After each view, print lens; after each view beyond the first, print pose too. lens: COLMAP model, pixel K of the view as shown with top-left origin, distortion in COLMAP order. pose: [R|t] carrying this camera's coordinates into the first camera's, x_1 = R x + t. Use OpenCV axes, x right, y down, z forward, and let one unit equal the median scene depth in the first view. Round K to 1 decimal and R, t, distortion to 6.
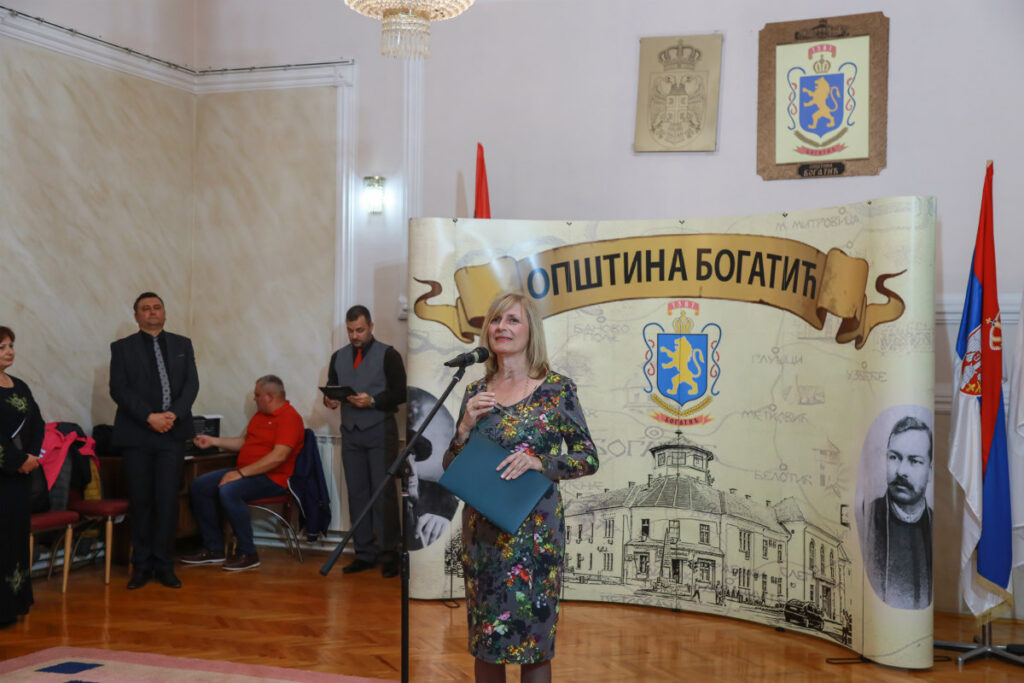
lens RADIAL K [[1356.4, 0, 515.8], [0, 1356.4, 348.7], [0, 0, 1]] dist [0.140770, 0.000000]
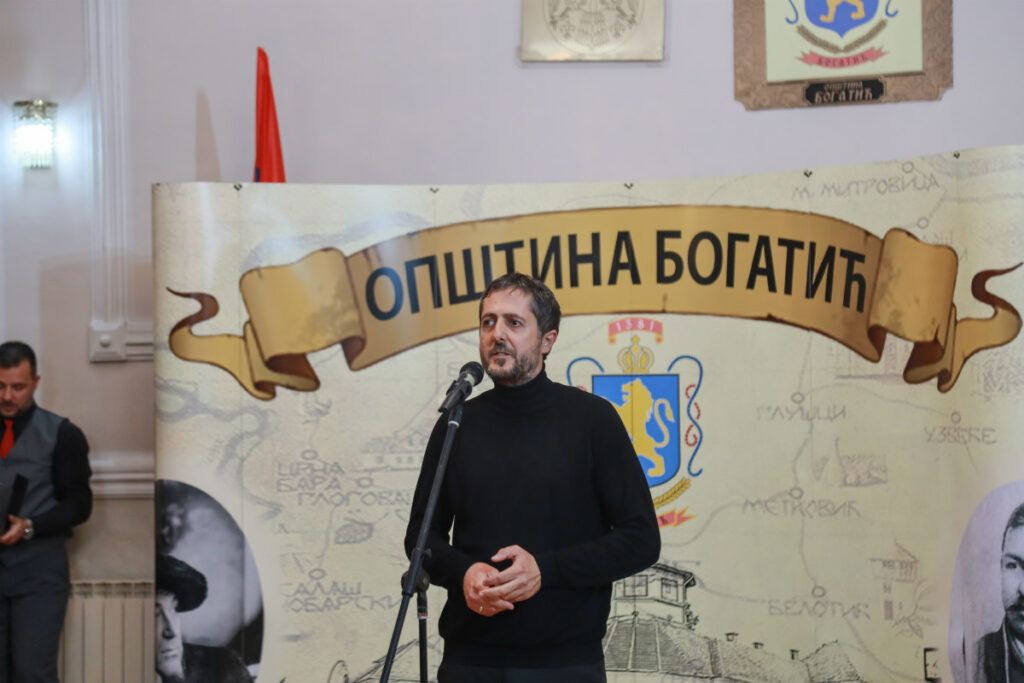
lens RADIAL K [[2889.8, 0, 513.3], [0, 2889.8, 350.8], [0, 0, 1]] dist [0.668230, 0.000000]
pose [[0.985516, -0.024031, 0.167871, -0.139235], [0.027583, 0.999442, -0.018860, 0.001095], [-0.167324, 0.023217, 0.985629, -0.230996]]
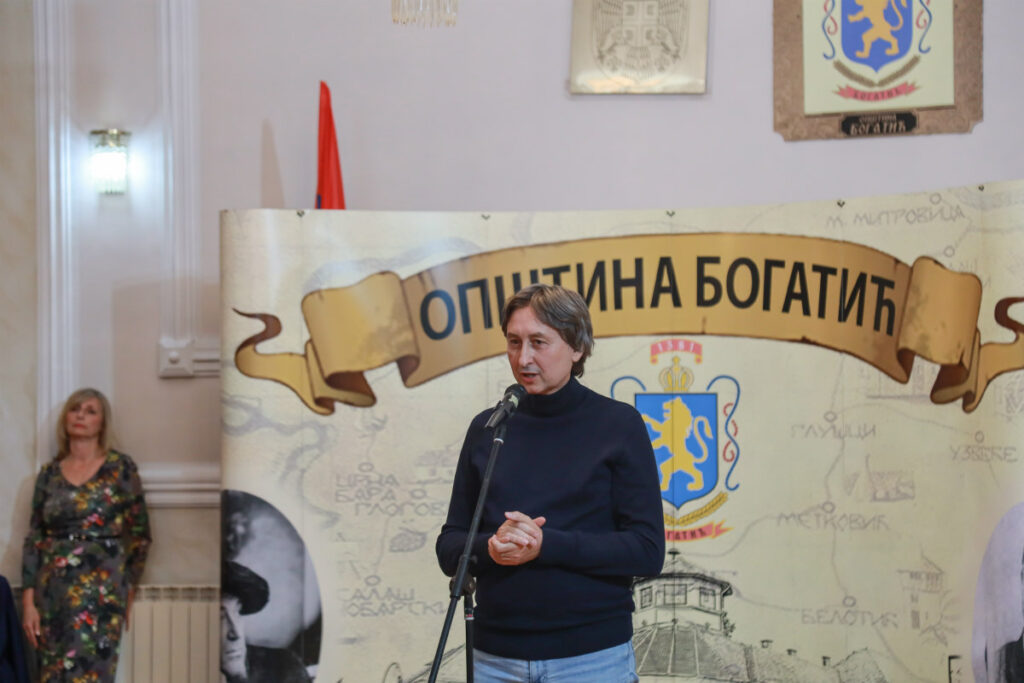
lens RADIAL K [[2889.8, 0, 513.0], [0, 2889.8, 350.5], [0, 0, 1]] dist [0.668230, 0.000000]
pose [[0.988745, -0.017399, 0.148594, -0.145788], [0.021135, 0.999498, -0.023596, -0.000671], [-0.148109, 0.026471, 0.988617, -0.296563]]
